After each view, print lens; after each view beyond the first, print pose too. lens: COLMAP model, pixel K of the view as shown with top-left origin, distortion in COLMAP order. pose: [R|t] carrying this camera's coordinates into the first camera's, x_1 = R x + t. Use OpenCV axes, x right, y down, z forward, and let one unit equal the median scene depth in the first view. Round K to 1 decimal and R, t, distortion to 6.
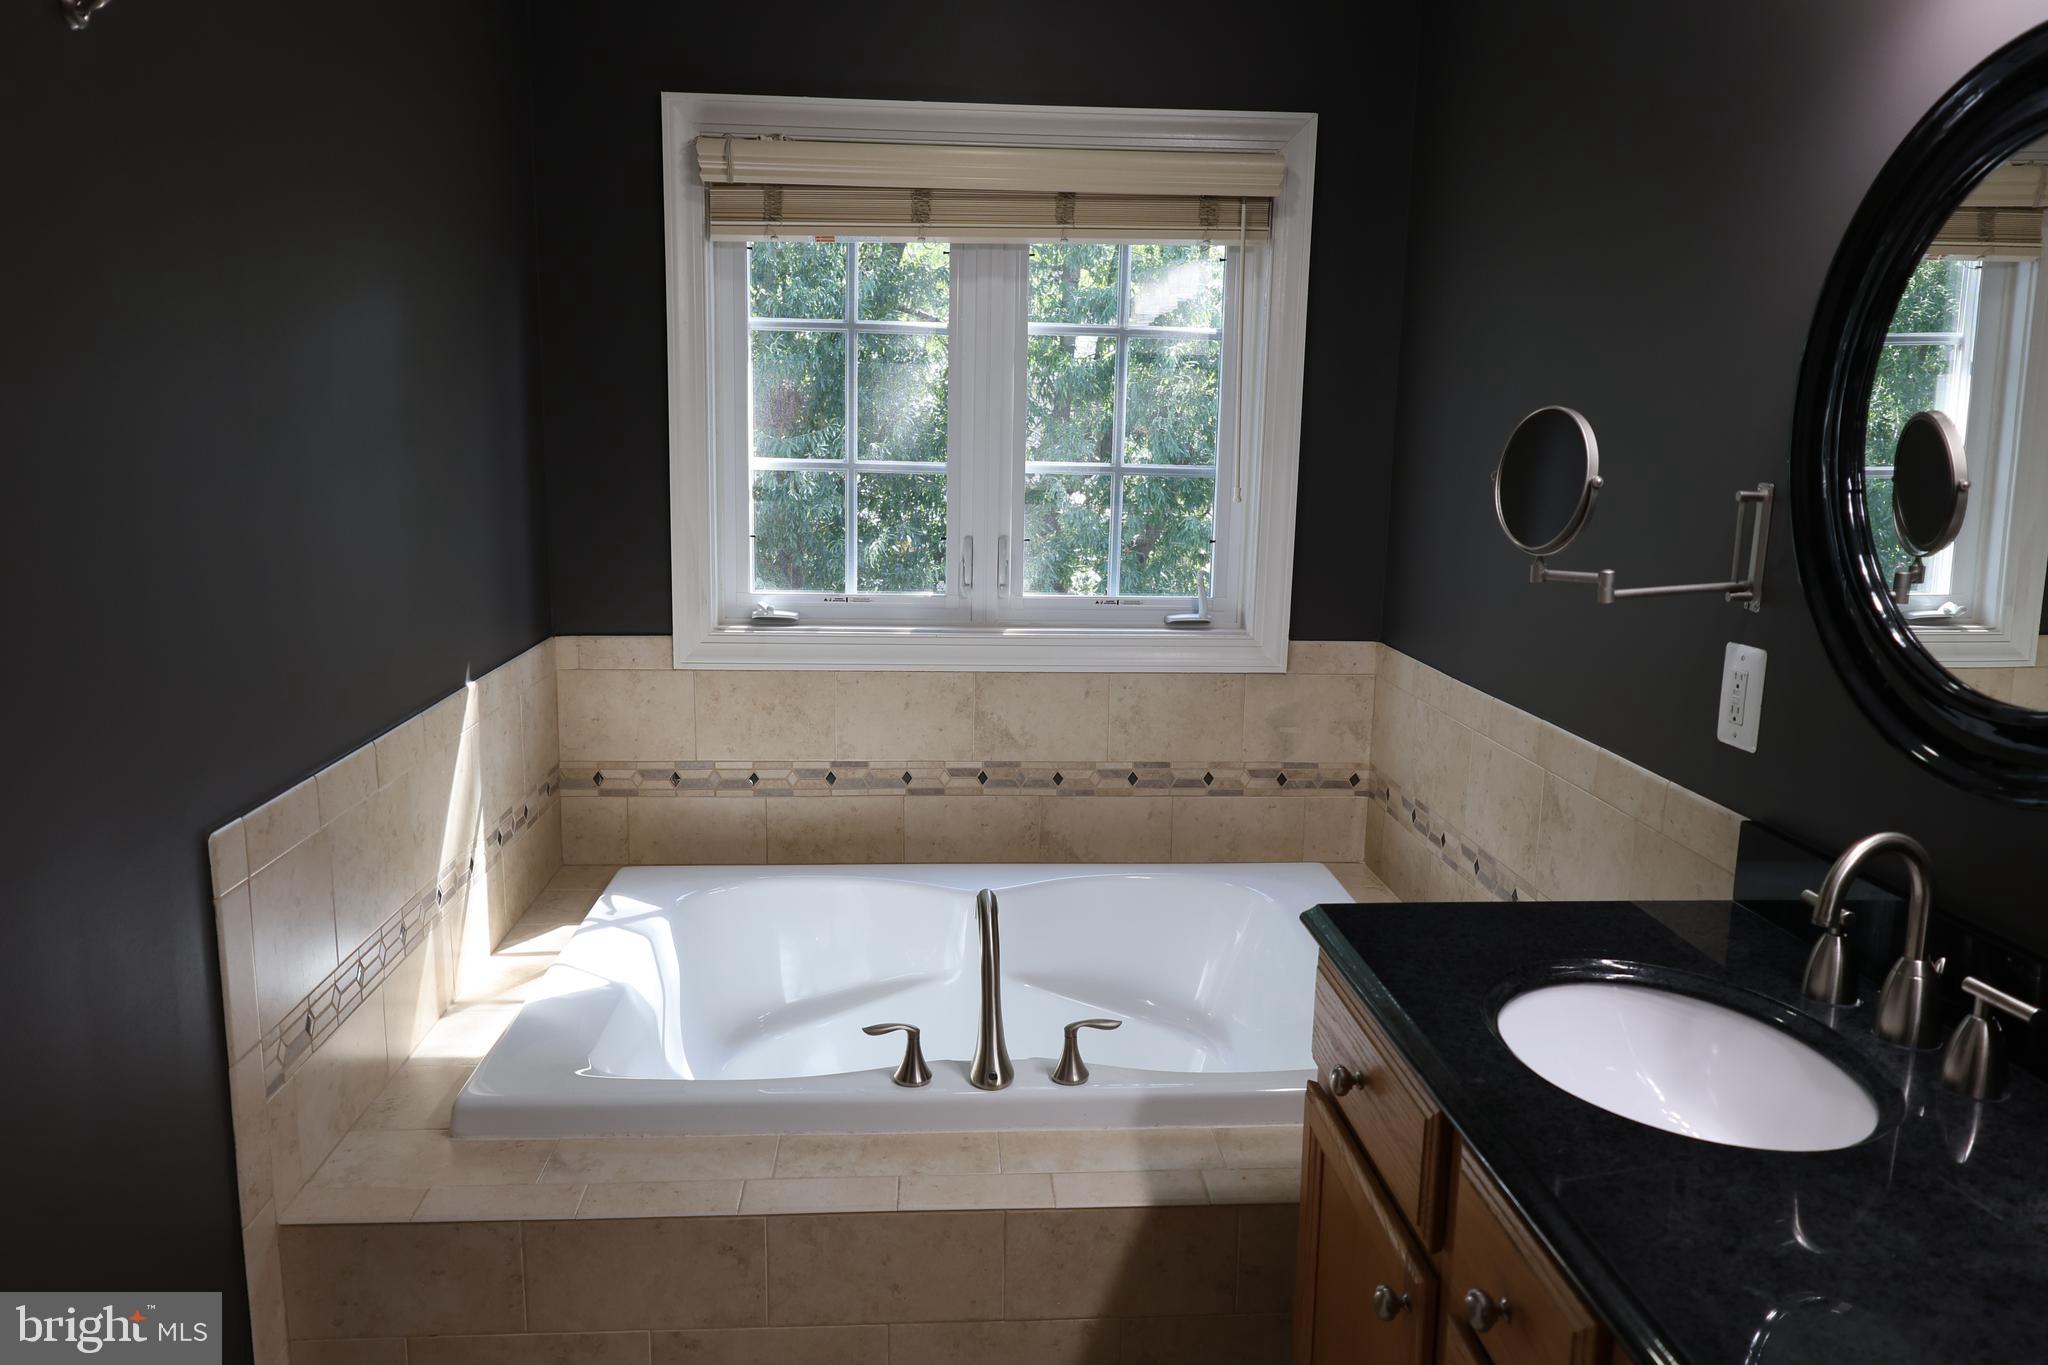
lens RADIAL K [[1417.5, 0, 1018.5], [0, 1417.5, 675.8], [0, 0, 1]] dist [-0.001522, 0.003722]
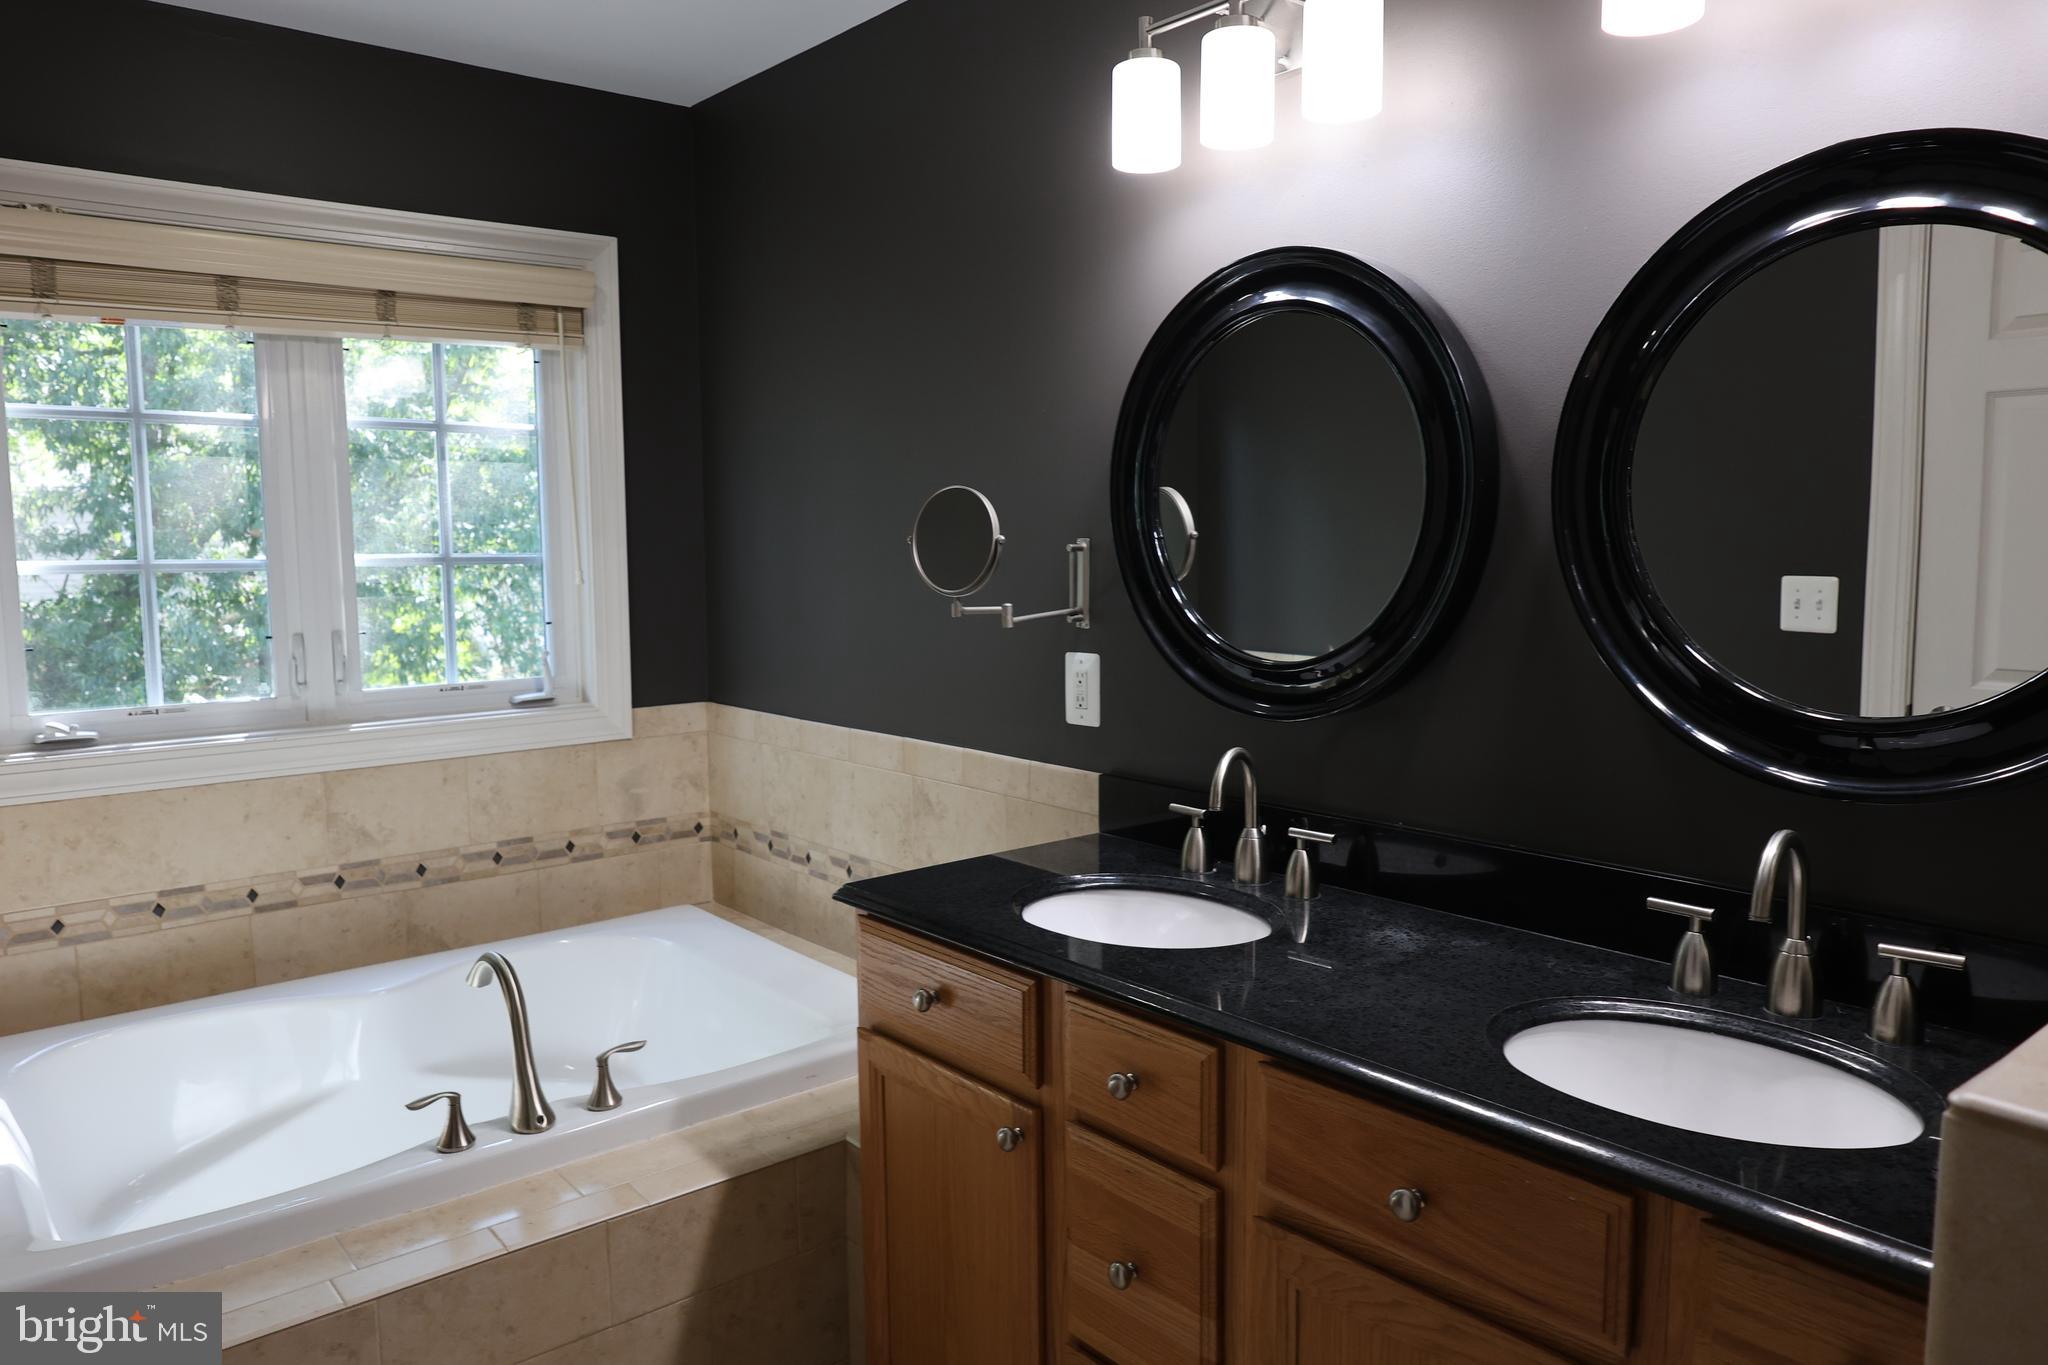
lens RADIAL K [[1417.5, 0, 1024.1], [0, 1417.5, 679.0], [0, 0, 1]] dist [-0.001522, 0.003722]
pose [[0.807324, -0.087549, 0.583578, -0.216578], [0.125828, 0.991730, -0.025290, 0.019811], [-0.576537, 0.093847, 0.811663, -0.066901]]
